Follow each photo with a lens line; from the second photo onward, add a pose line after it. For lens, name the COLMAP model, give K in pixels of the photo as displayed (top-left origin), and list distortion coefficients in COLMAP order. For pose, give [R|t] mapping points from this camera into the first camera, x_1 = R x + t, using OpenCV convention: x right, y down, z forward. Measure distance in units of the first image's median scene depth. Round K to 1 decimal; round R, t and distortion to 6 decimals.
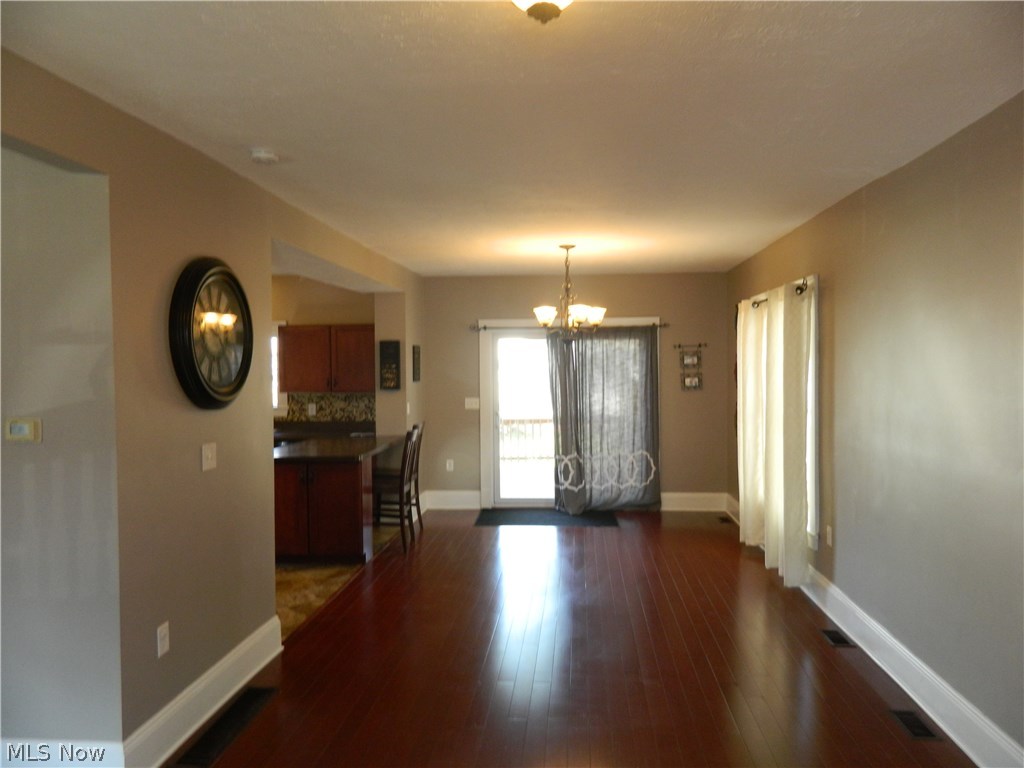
lens RADIAL K [[760.5, 0, 512.2], [0, 760.5, 383.8], [0, 0, 1]] dist [0.023849, -0.030471]
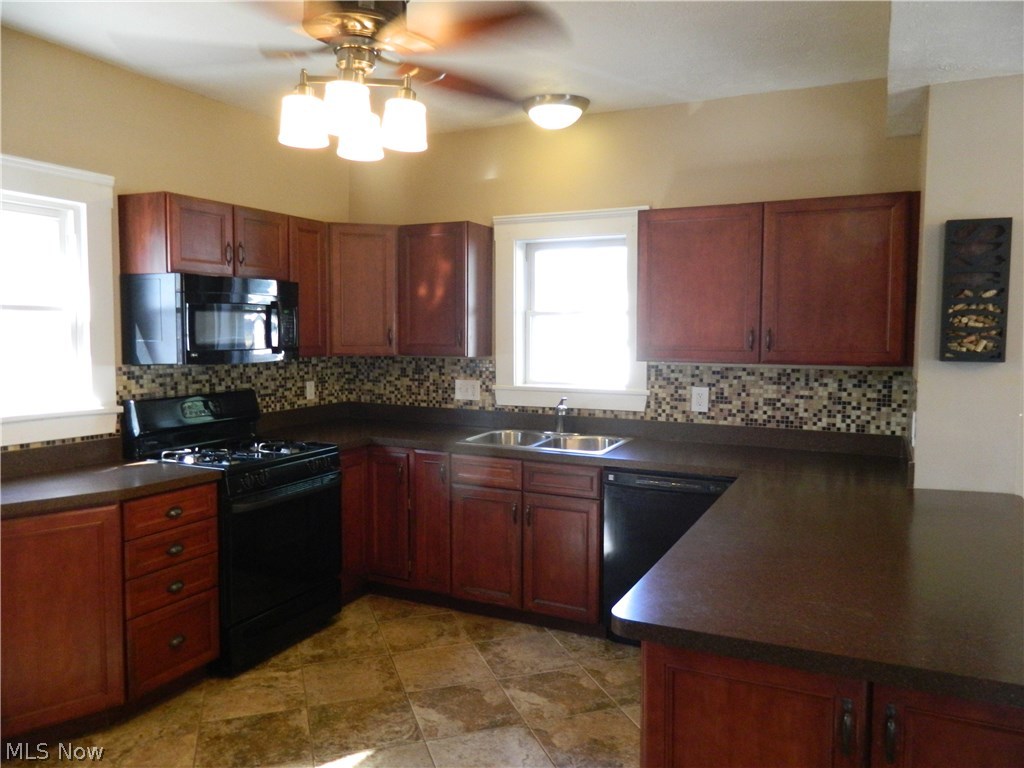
lens RADIAL K [[760.5, 0, 513.2], [0, 760.5, 387.5], [0, 0, 1]] dist [0.023849, -0.030471]
pose [[0.938291, 0.040401, -0.343480, -0.211040], [-0.024179, 0.998386, 0.051382, 0.005968], [0.345001, -0.039906, 0.937753, 0.531486]]
